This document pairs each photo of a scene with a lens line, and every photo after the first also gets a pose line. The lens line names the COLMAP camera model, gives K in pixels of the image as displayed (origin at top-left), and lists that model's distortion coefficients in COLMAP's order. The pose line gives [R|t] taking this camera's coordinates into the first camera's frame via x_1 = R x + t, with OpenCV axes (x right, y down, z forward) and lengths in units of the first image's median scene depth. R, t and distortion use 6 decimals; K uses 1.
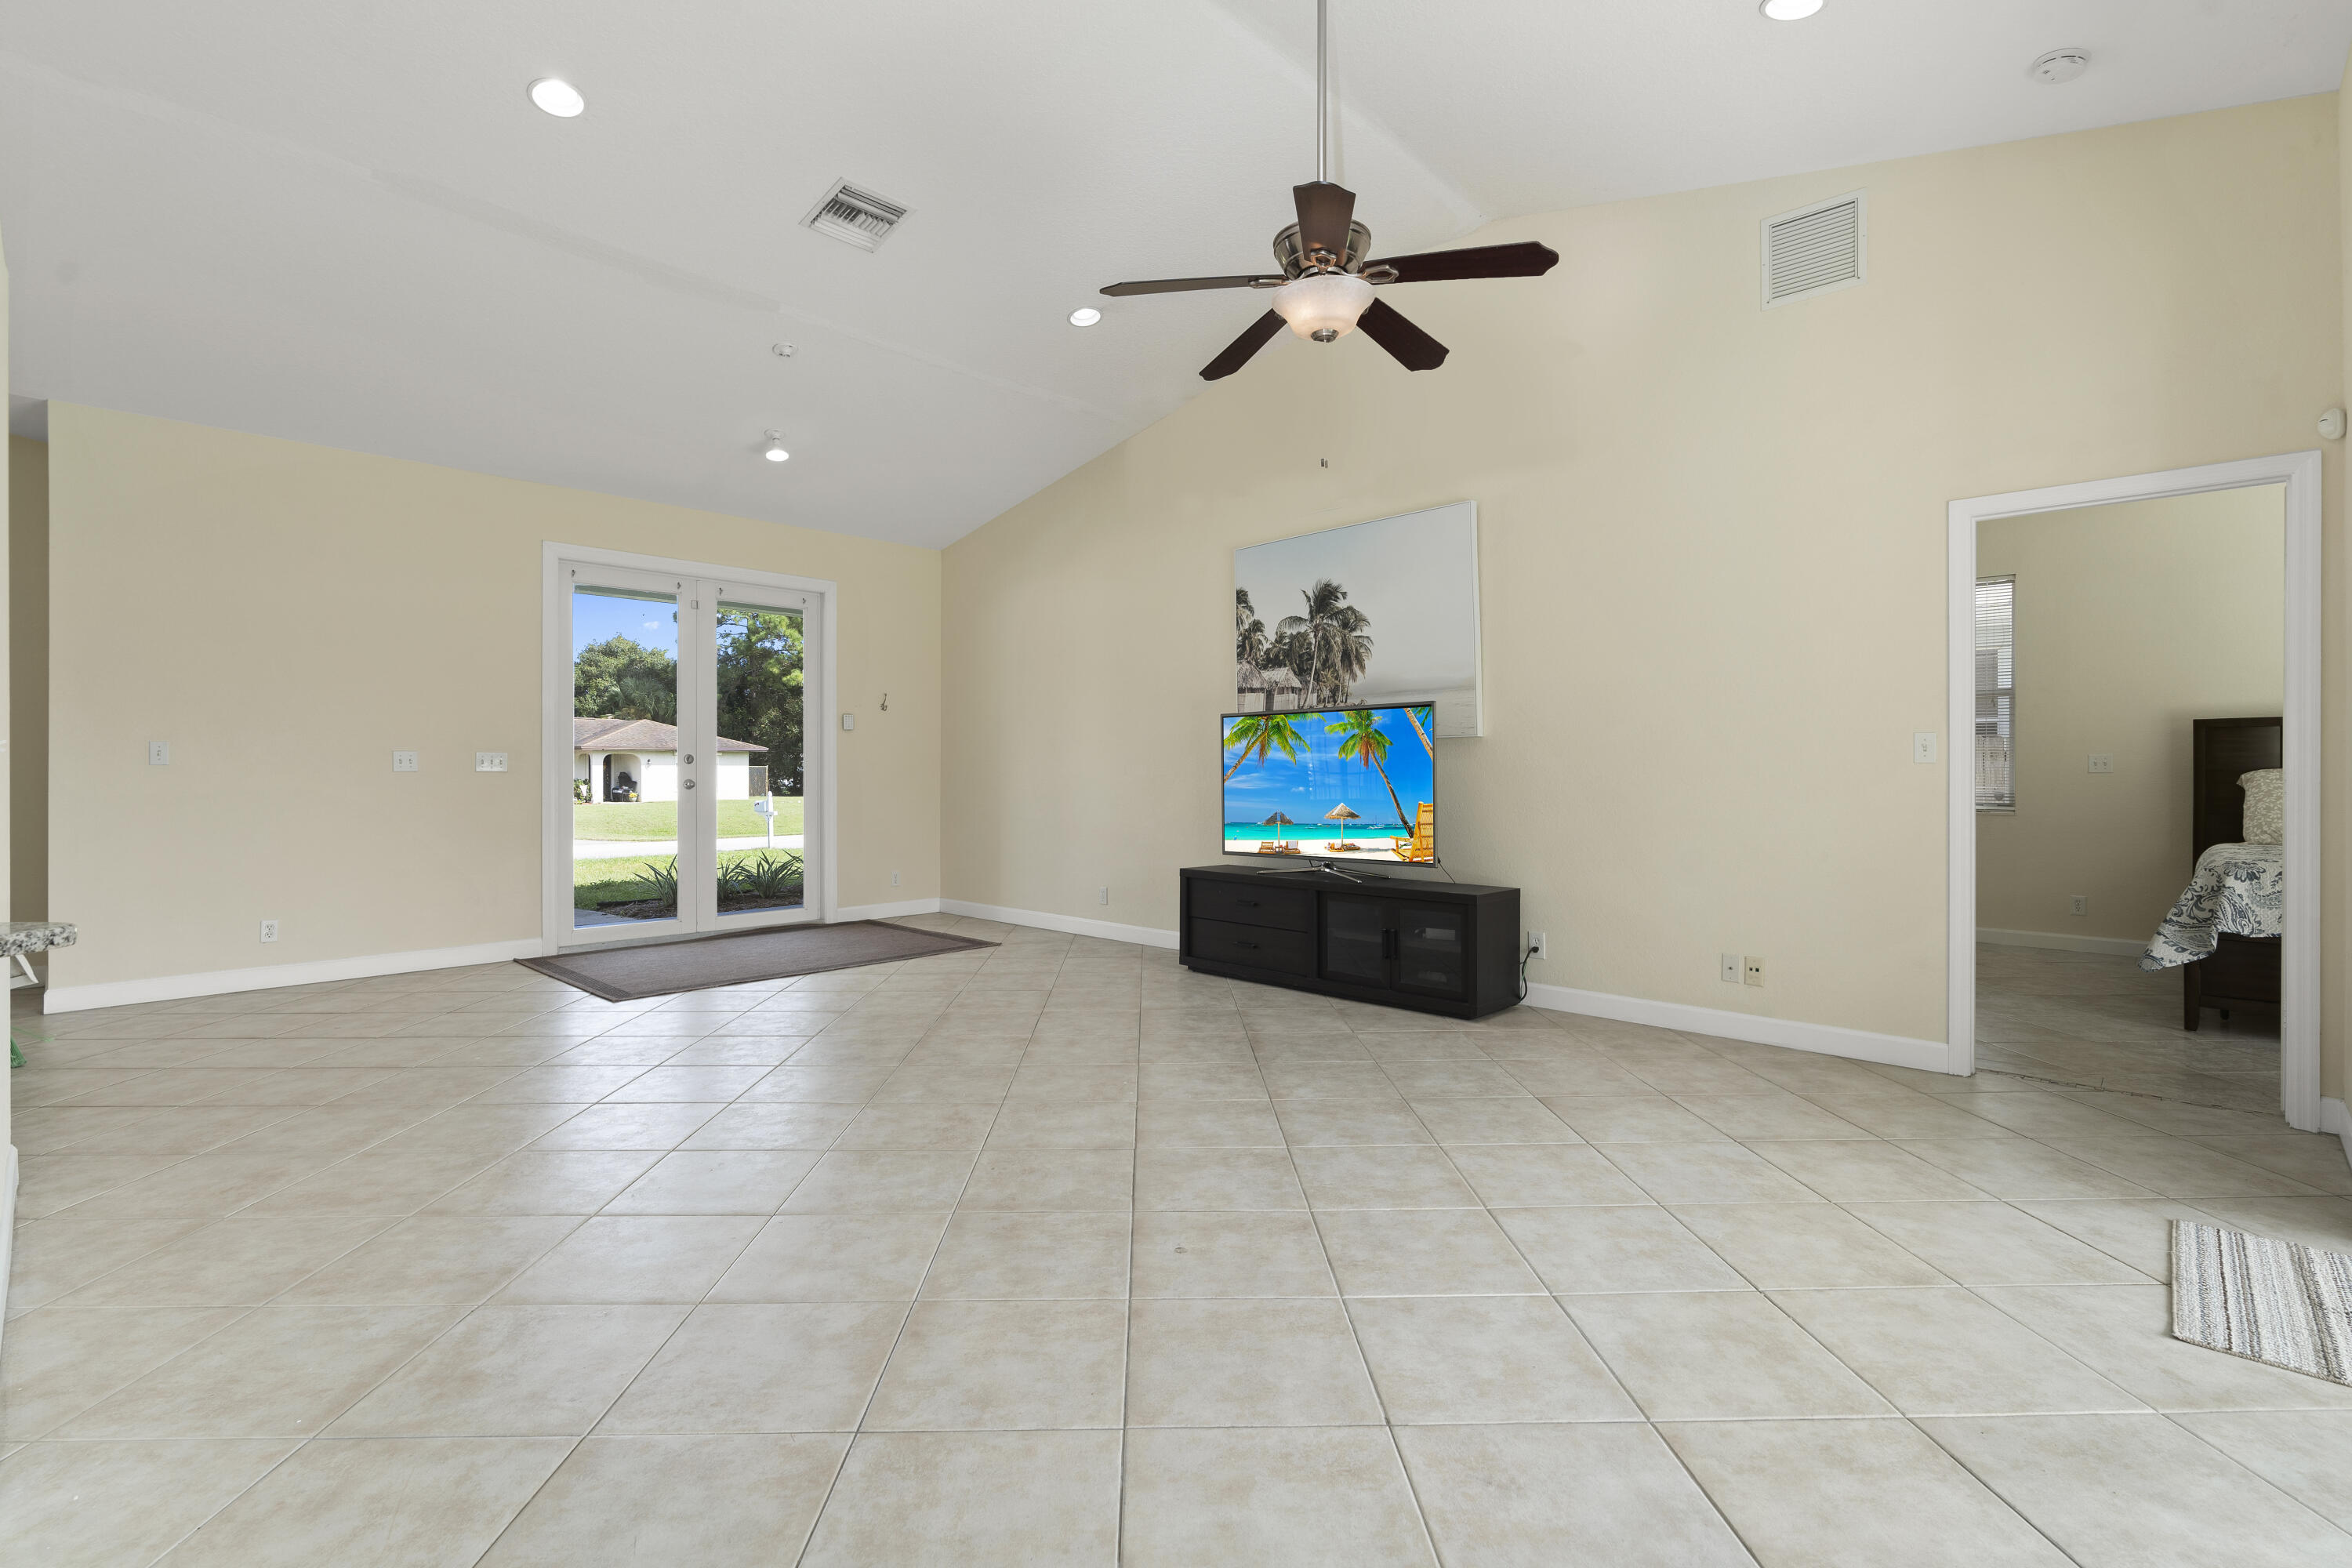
lens RADIAL K [[1084.9, 0, 1191.1], [0, 1084.9, 772.0], [0, 0, 1]] dist [0.000312, 0.000265]
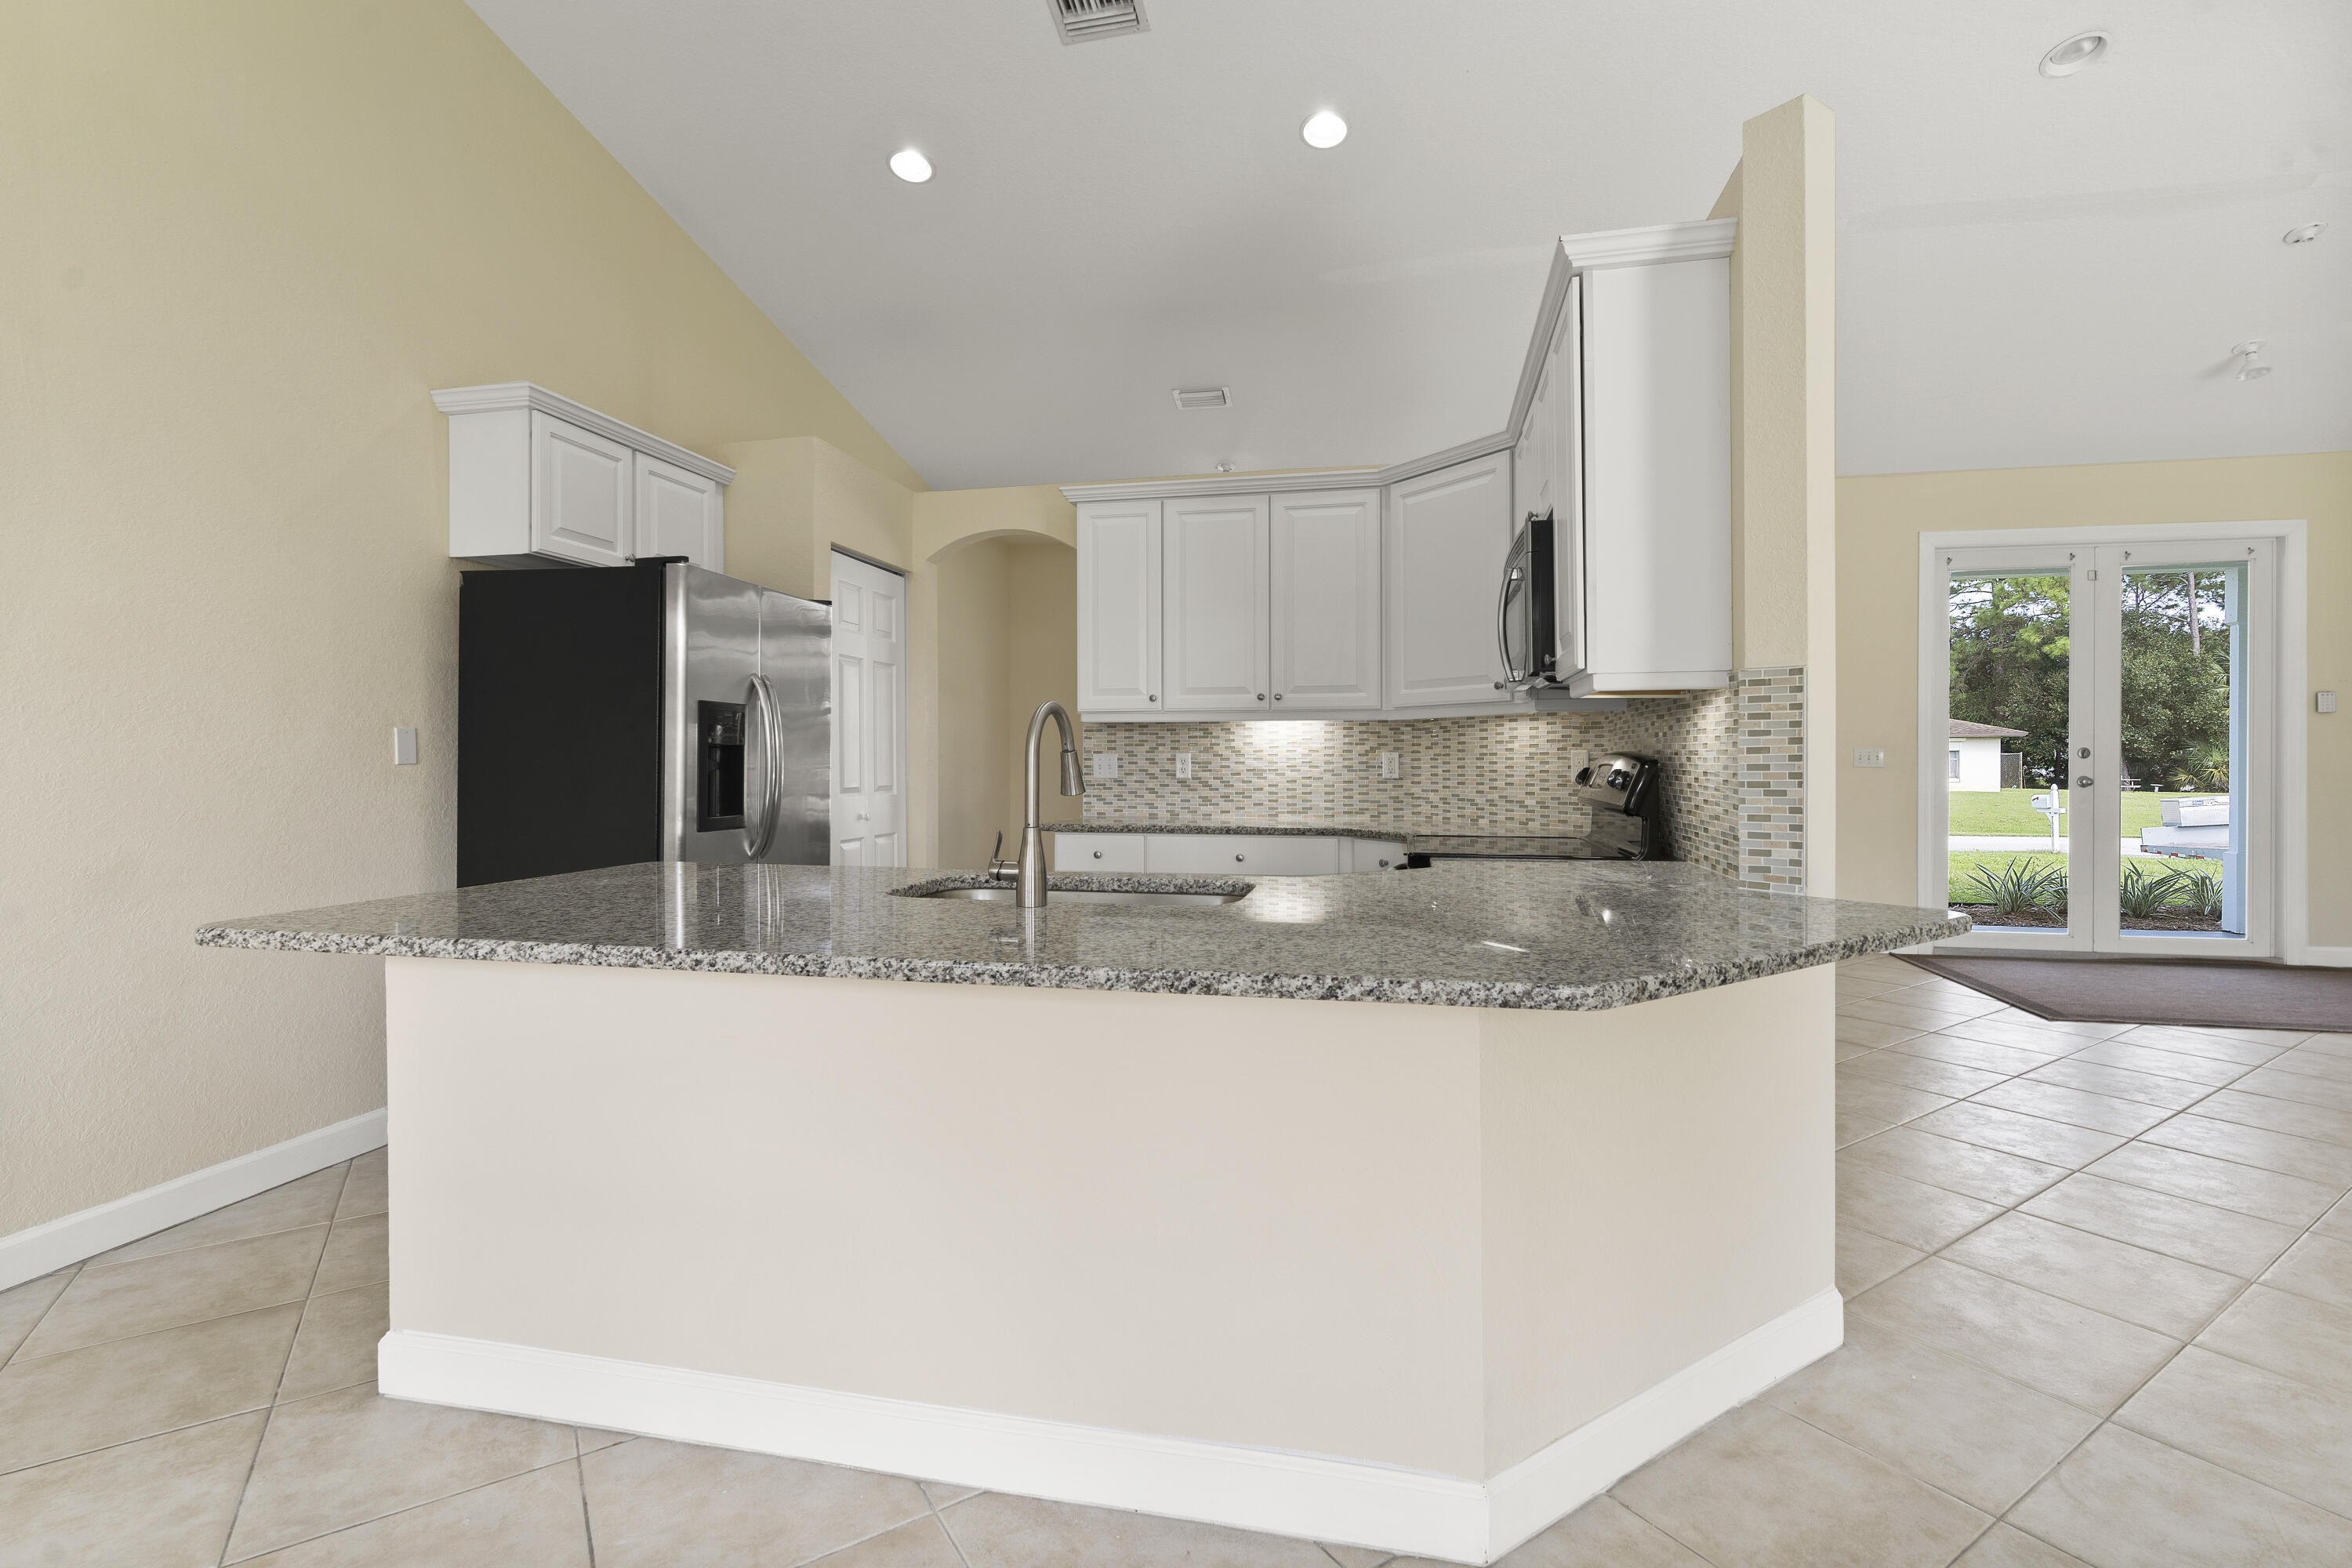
lens RADIAL K [[1084.9, 0, 1191.1], [0, 1084.9, 772.0], [0, 0, 1]] dist [0.000312, 0.000265]
pose [[0.525248, 0.011463, -0.850872, -0.090244], [-0.001189, 0.999918, 0.012738, -0.006607], [0.850949, -0.005679, 0.525218, -0.071062]]
